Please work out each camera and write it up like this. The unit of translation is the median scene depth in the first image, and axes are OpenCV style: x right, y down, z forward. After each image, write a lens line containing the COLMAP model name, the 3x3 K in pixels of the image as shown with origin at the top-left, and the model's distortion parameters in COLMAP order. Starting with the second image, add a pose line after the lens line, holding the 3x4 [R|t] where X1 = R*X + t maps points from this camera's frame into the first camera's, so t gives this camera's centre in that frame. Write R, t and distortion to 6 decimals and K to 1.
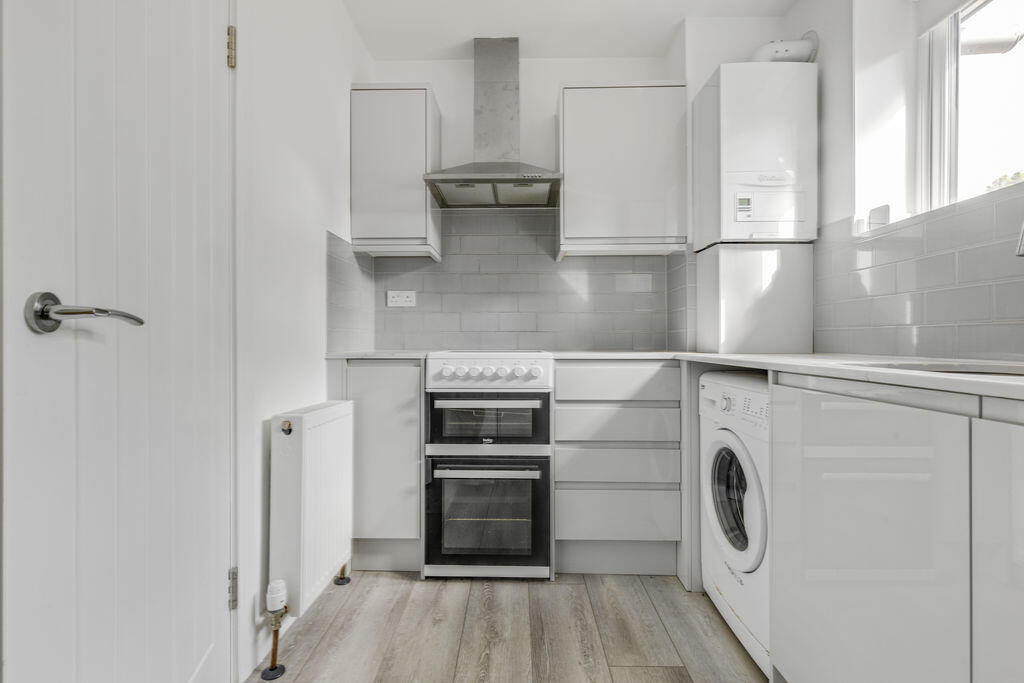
lens RADIAL K [[456.0, 0, 511.4], [0, 456.0, 346.3], [0, 0, 1]] dist [0.002512, -0.000393]
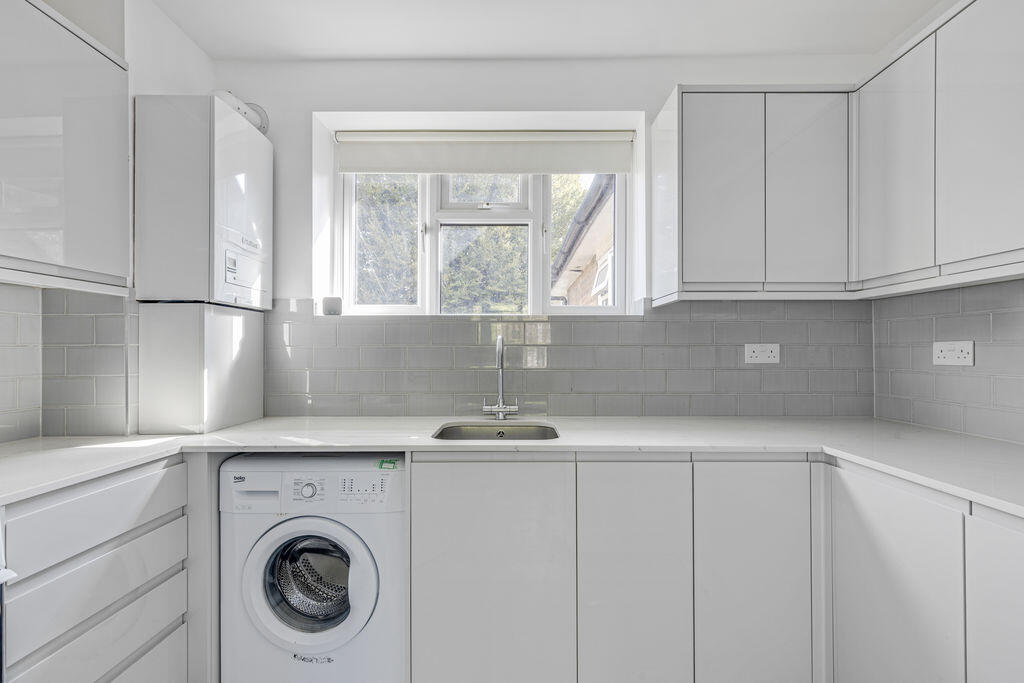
lens RADIAL K [[468.6, 0, 541.3], [0, 468.6, 346.0], [0, 0, 1]] dist [0.000067, -0.000223]
pose [[-0.068313, 0.008581, 0.997627, -0.455990], [0.005348, 0.999952, -0.008235, -0.139232], [-0.997650, 0.004772, -0.068356, 0.450825]]
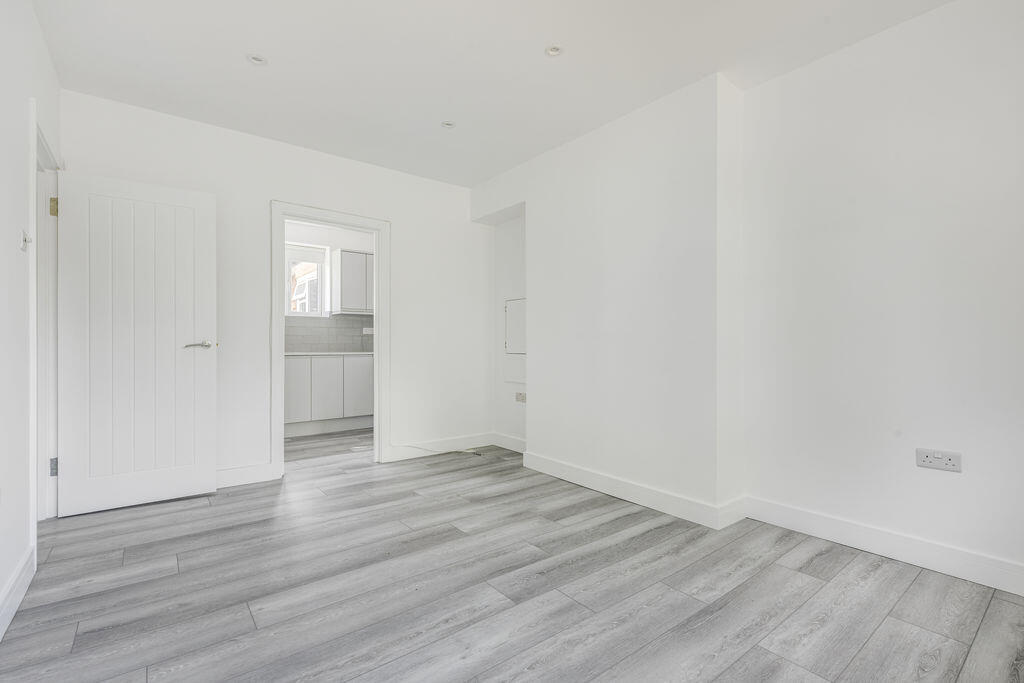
lens RADIAL K [[468.6, 0, 541.3], [0, 468.6, 346.0], [0, 0, 1]] dist [0.000067, -0.000223]
pose [[-0.651596, -0.002206, 0.758563, -2.450662], [0.002258, 0.999986, 0.004848, -0.048446], [-0.758563, 0.004871, -0.651582, 1.034509]]
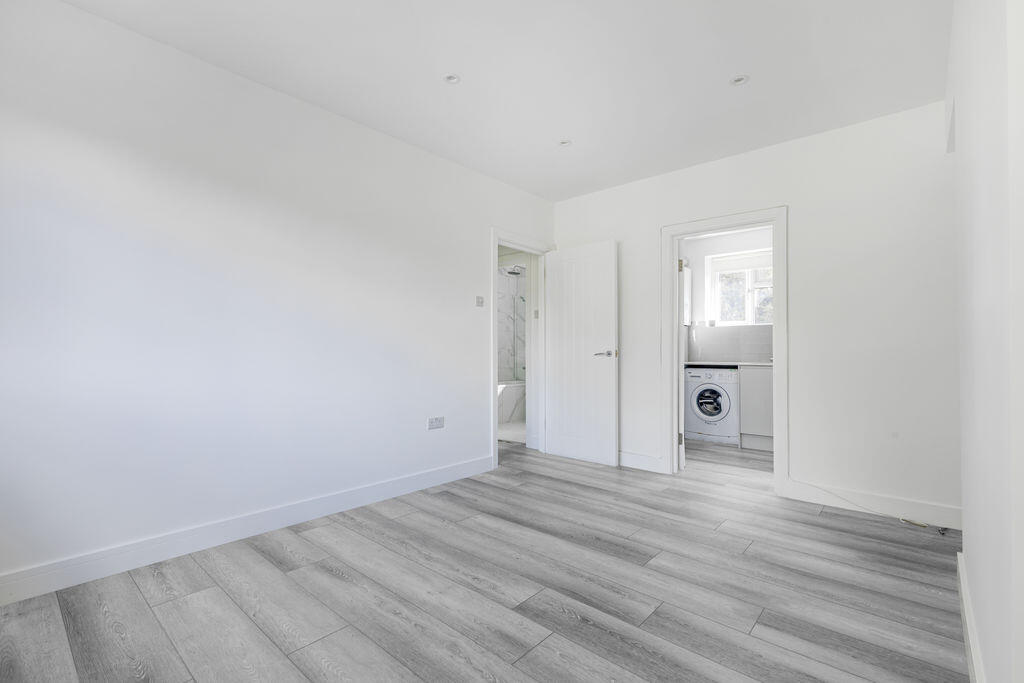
lens RADIAL K [[456.0, 0, 511.4], [0, 456.0, 346.3], [0, 0, 1]] dist [0.002512, -0.000393]
pose [[0.648724, 0.013370, 0.760906, -2.423638], [-0.004339, 0.999894, -0.013870, -0.048345], [-0.761011, 0.005697, 0.648714, -0.066228]]
